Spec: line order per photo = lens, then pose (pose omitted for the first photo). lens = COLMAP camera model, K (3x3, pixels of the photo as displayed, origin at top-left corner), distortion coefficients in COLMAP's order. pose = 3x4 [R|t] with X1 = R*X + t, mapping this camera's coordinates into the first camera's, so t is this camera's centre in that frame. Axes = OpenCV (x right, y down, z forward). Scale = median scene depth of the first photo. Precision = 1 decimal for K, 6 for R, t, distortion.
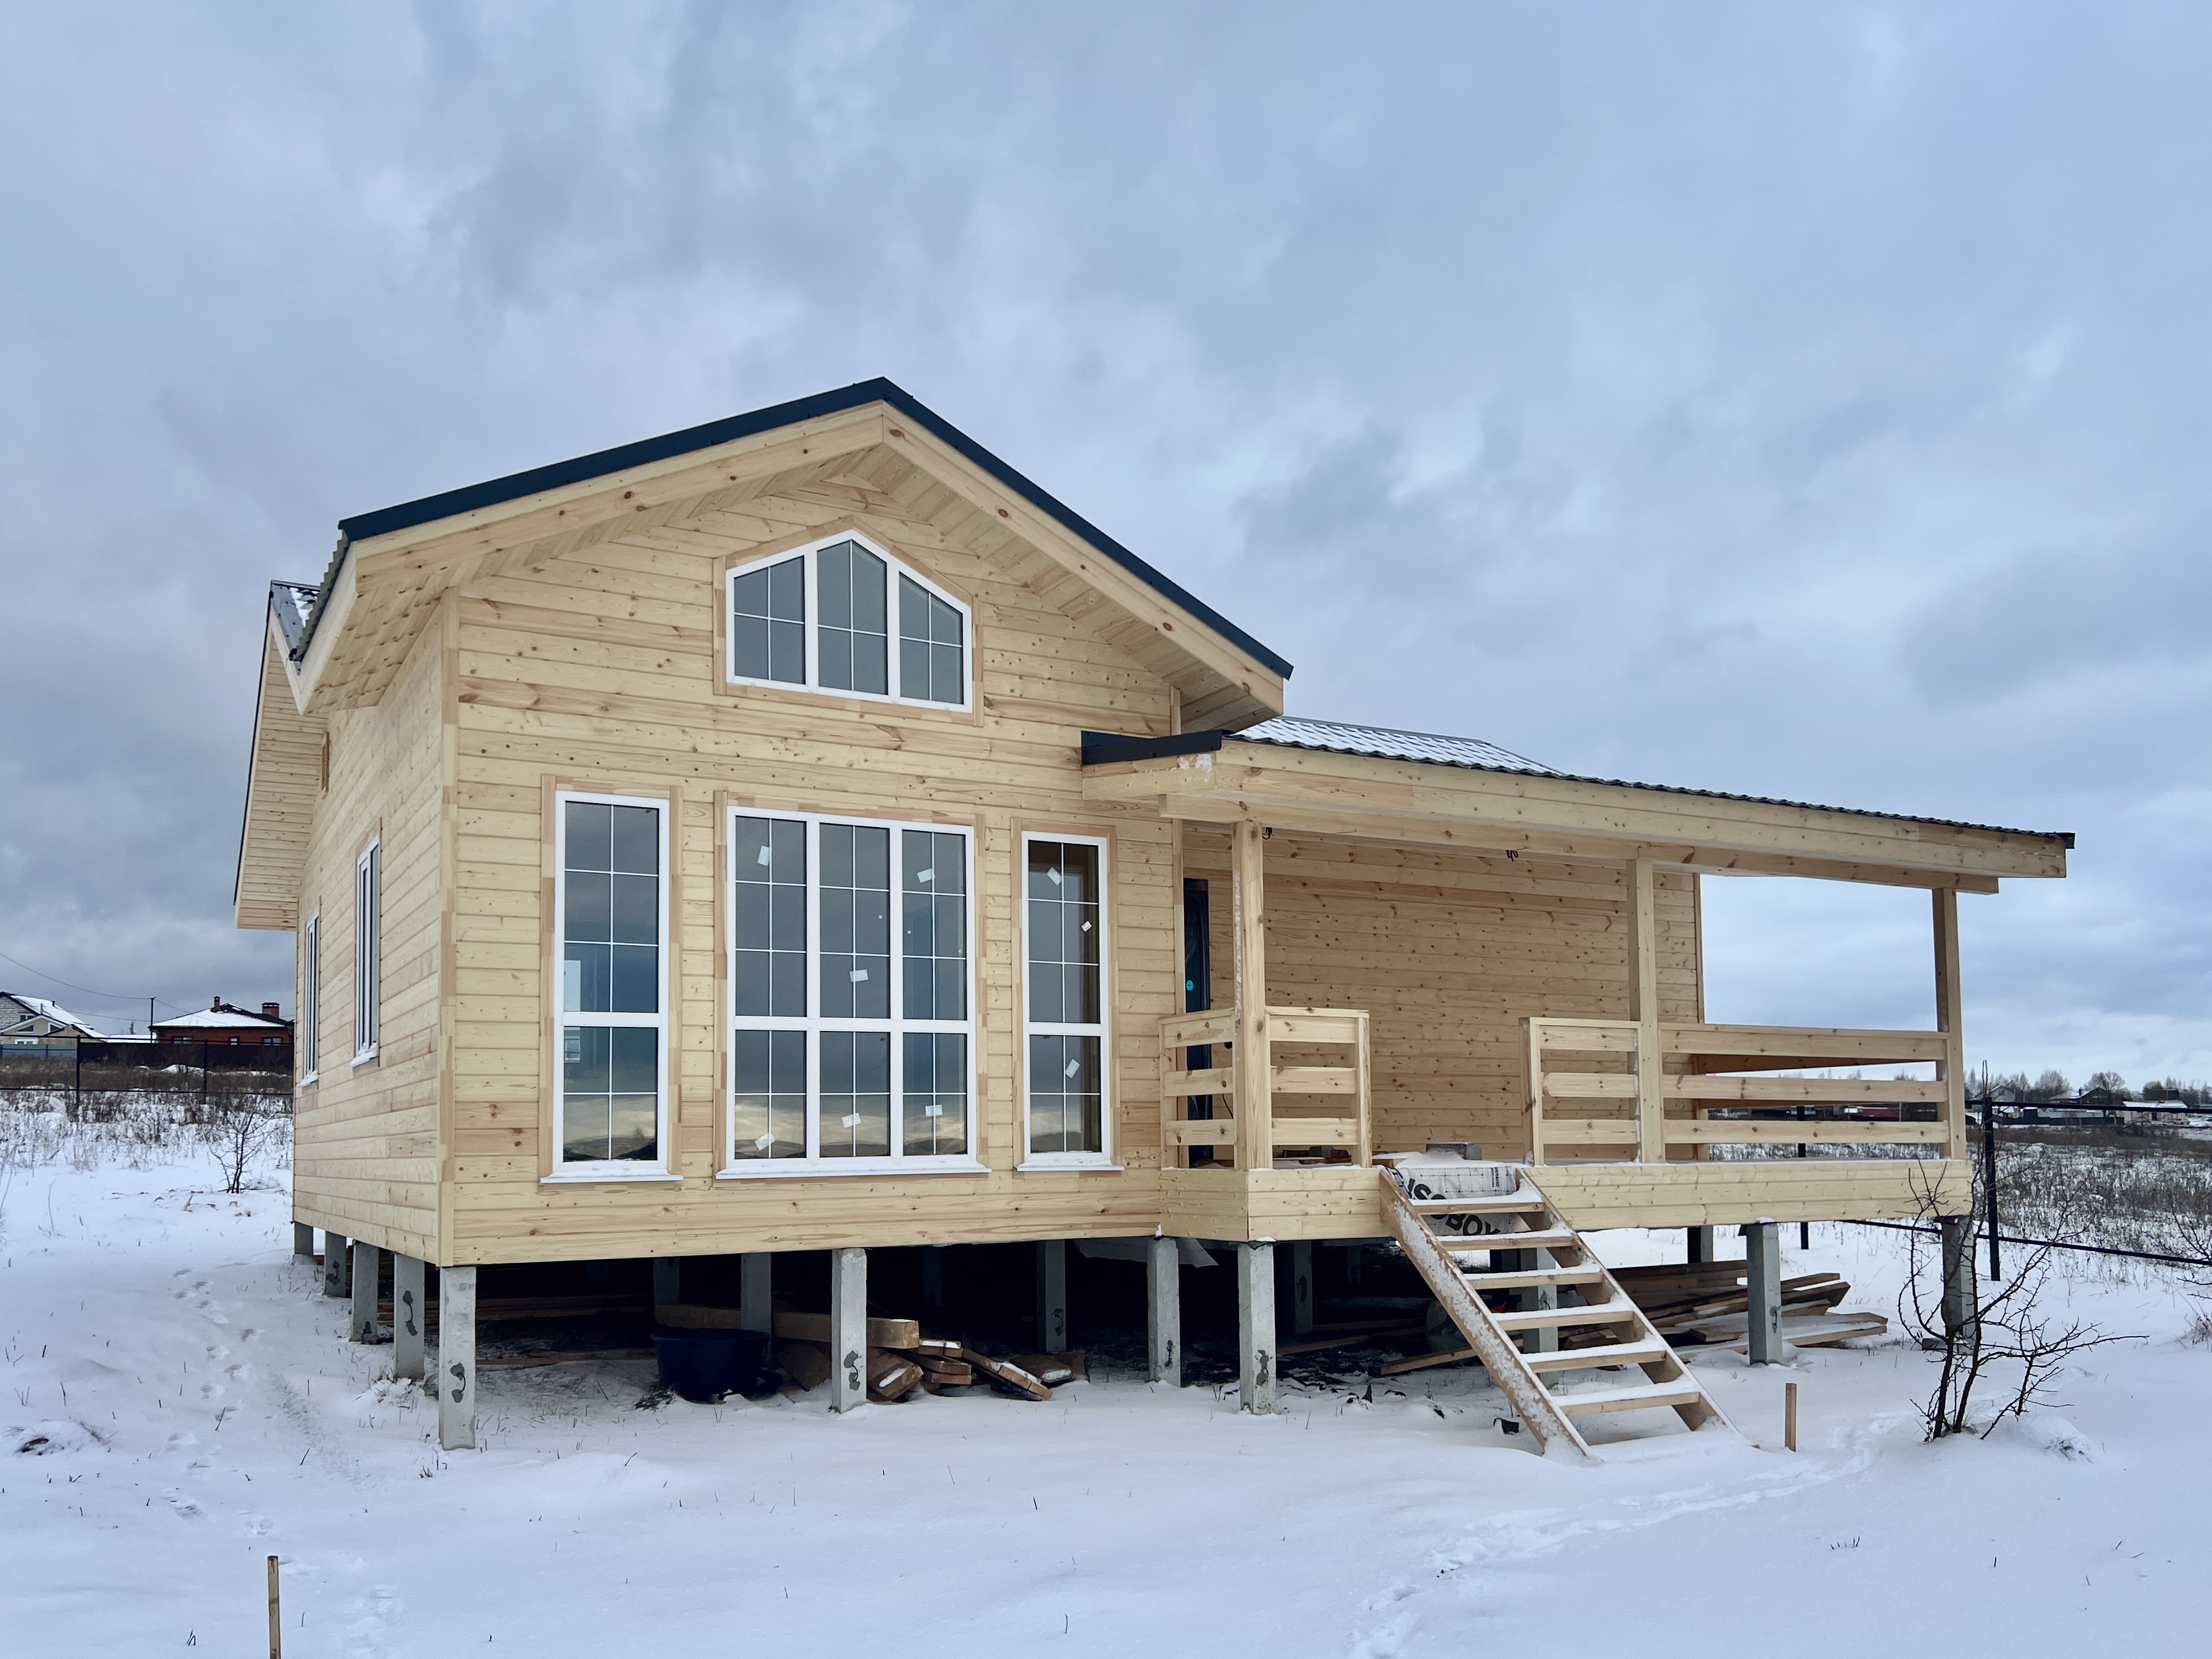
lens RADIAL K [[1764.8, 0, 1102.0], [0, 1764.8, 936.3], [0, 0, 1]] dist [0.102273, -0.151324]
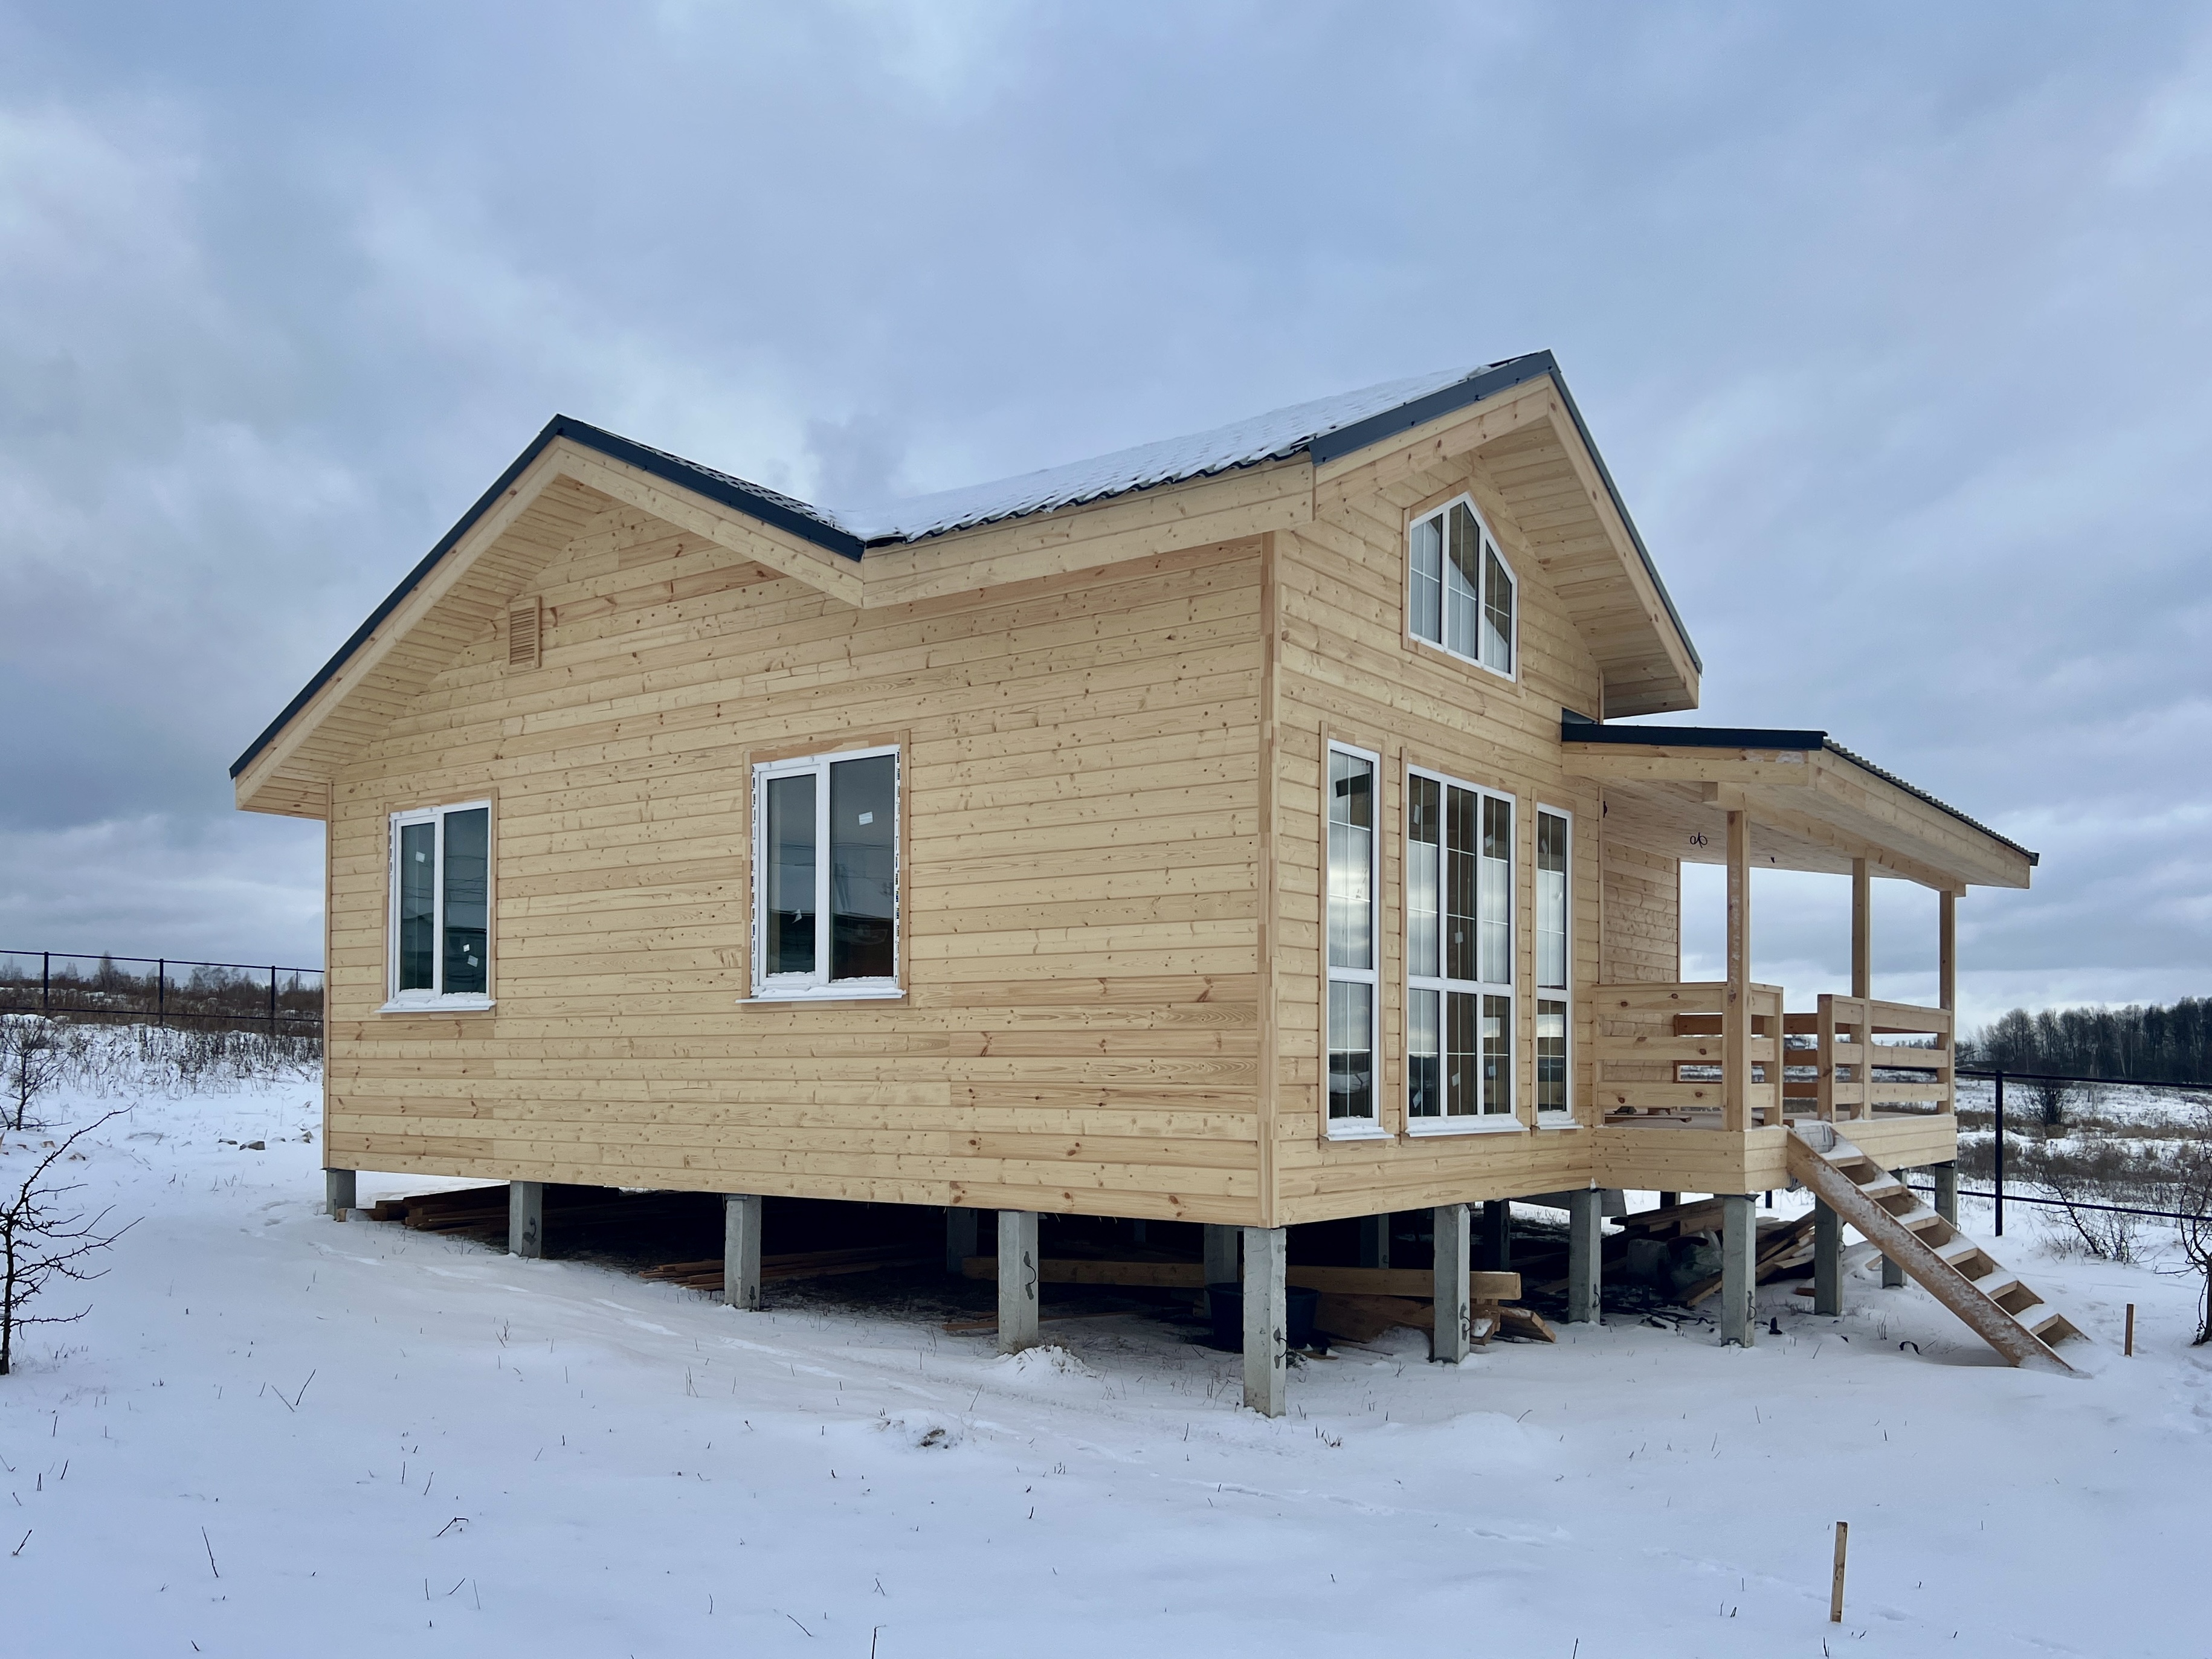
lens RADIAL K [[1836.7, 0, 1036.7], [0, 1836.7, 924.0], [0, 0, 1]] dist [0.123625, -0.198091]
pose [[0.910718, 0.048351, 0.410189, -0.777269], [-0.064781, 0.997554, 0.026243, 0.002613], [-0.407917, -0.050472, 0.911623, 0.129732]]
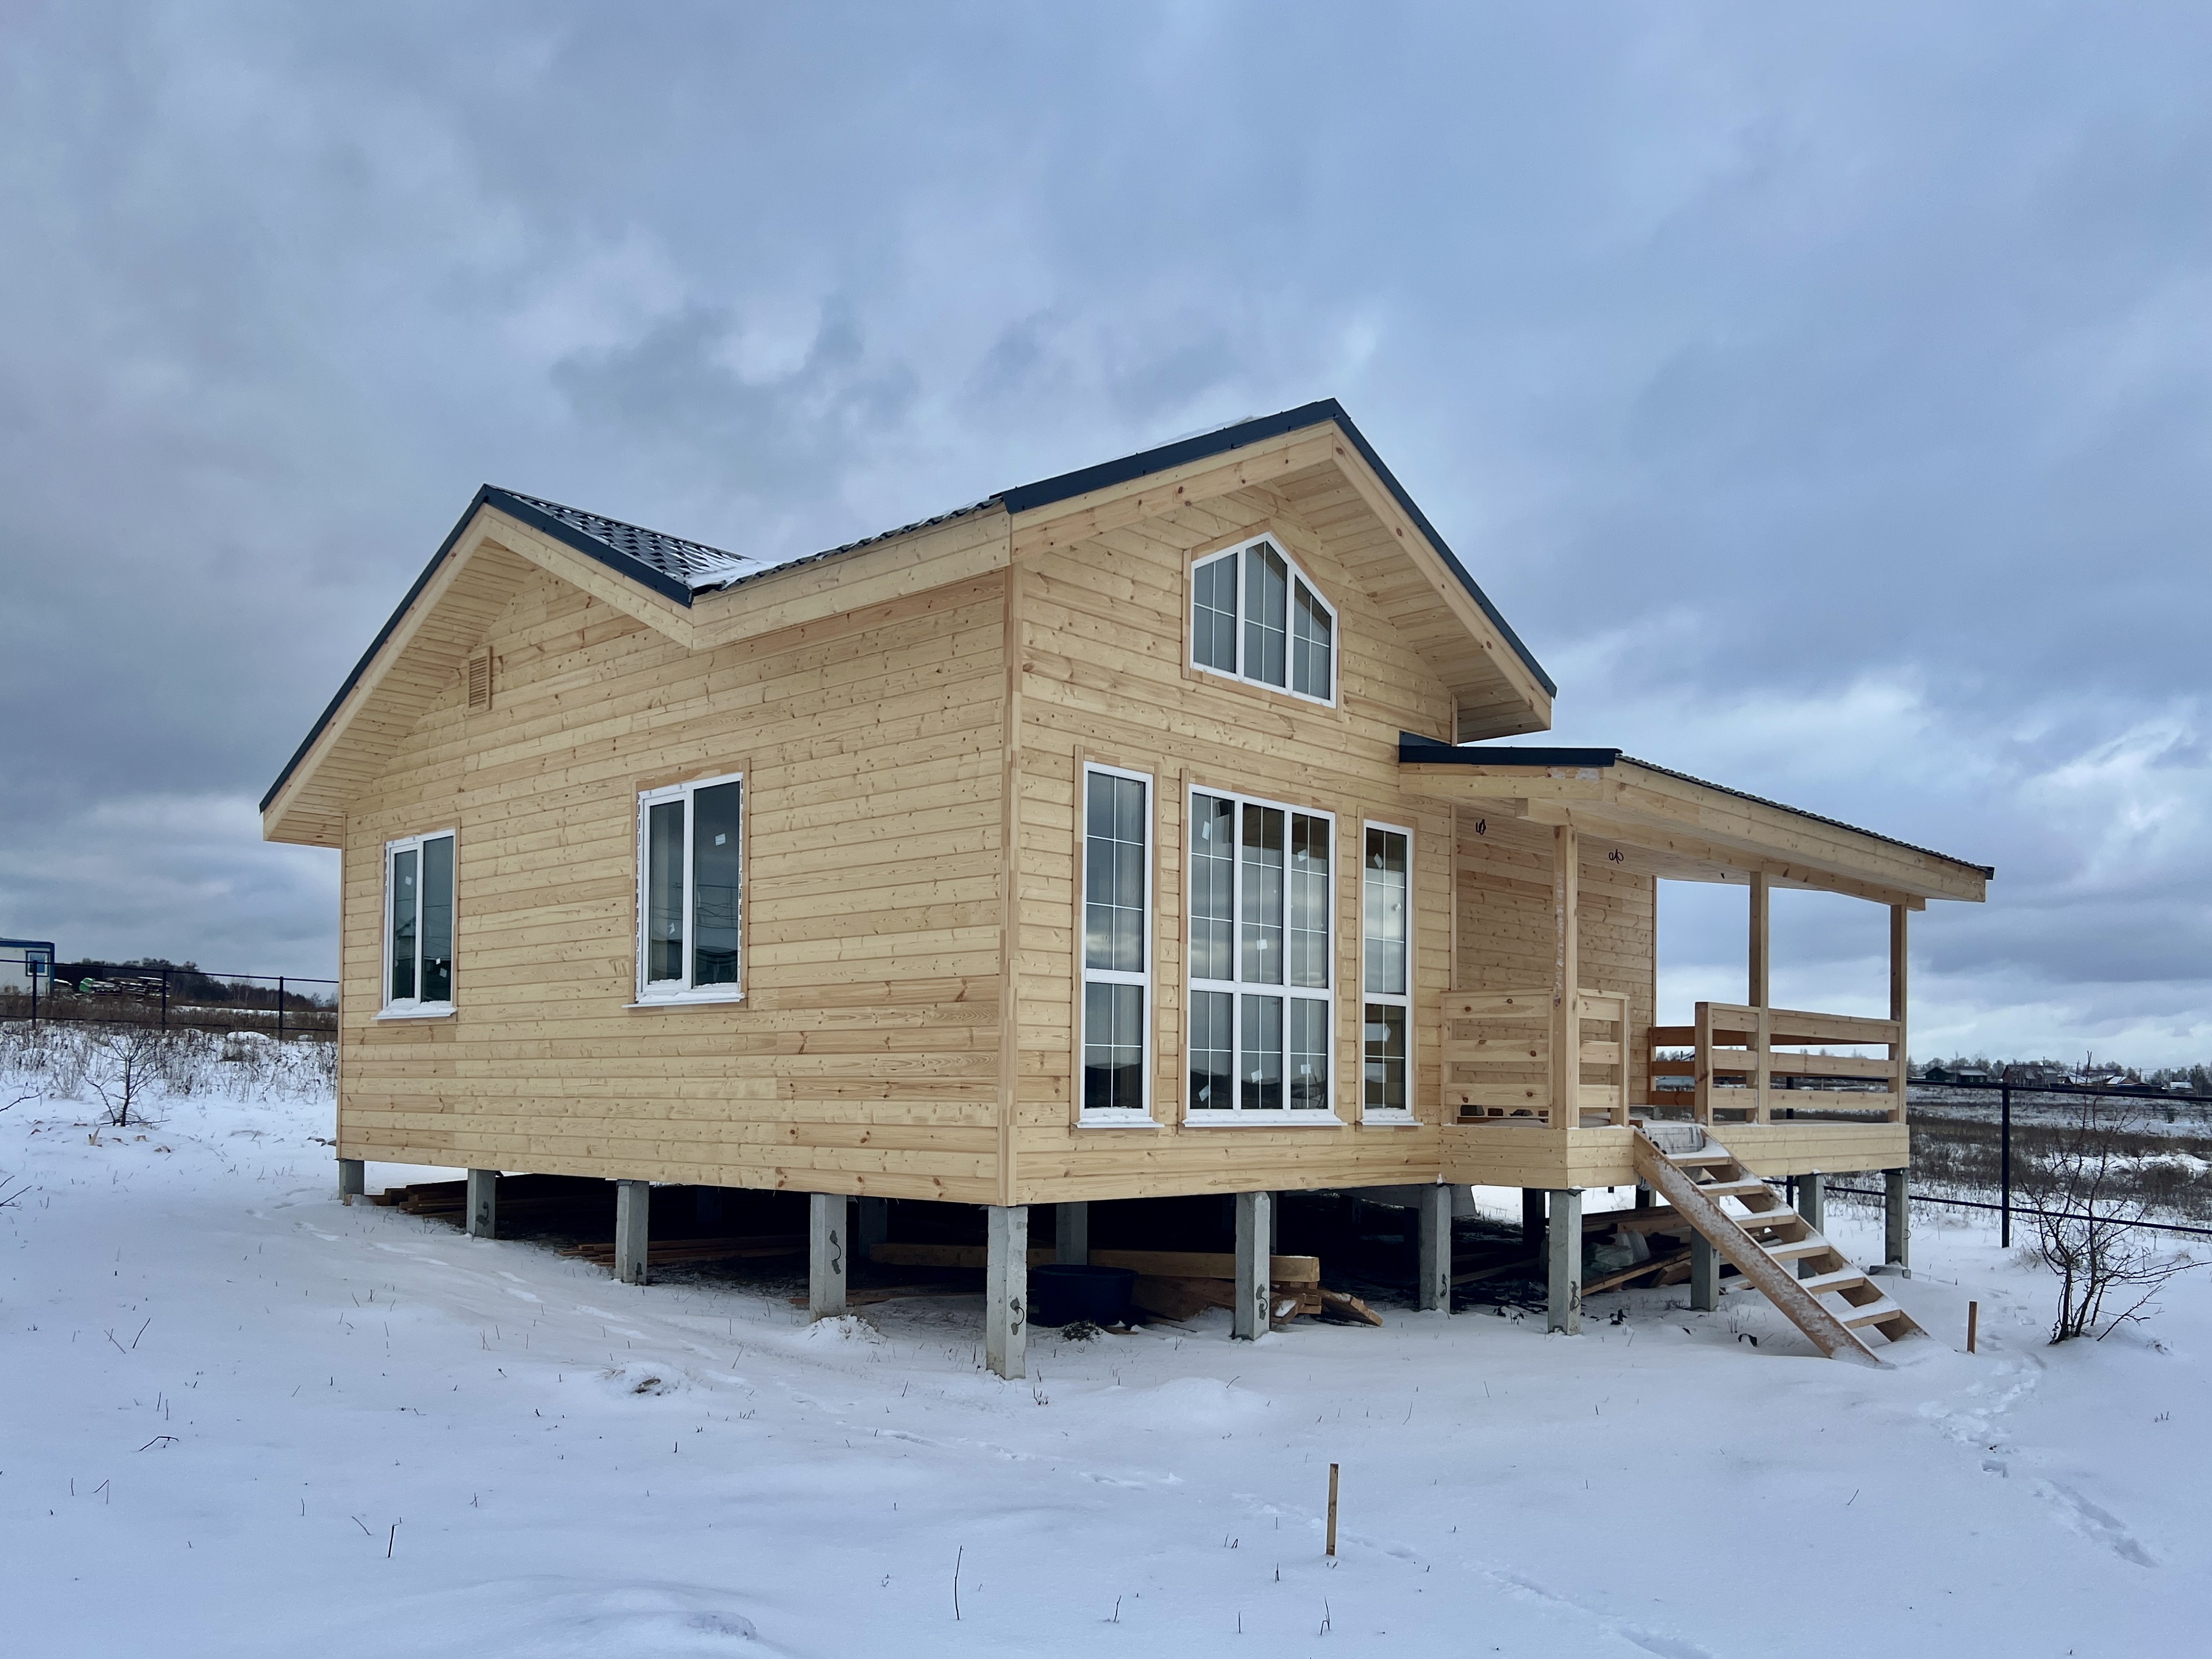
lens RADIAL K [[1765.0, 0, 1102.0], [0, 1765.0, 936.4], [0, 0, 1]] dist [0.102273, -0.151324]
pose [[0.949519, 0.047775, 0.310049, -0.559192], [-0.057699, 0.998071, 0.022911, -0.002042], [-0.308356, -0.039644, 0.950445, -0.007303]]
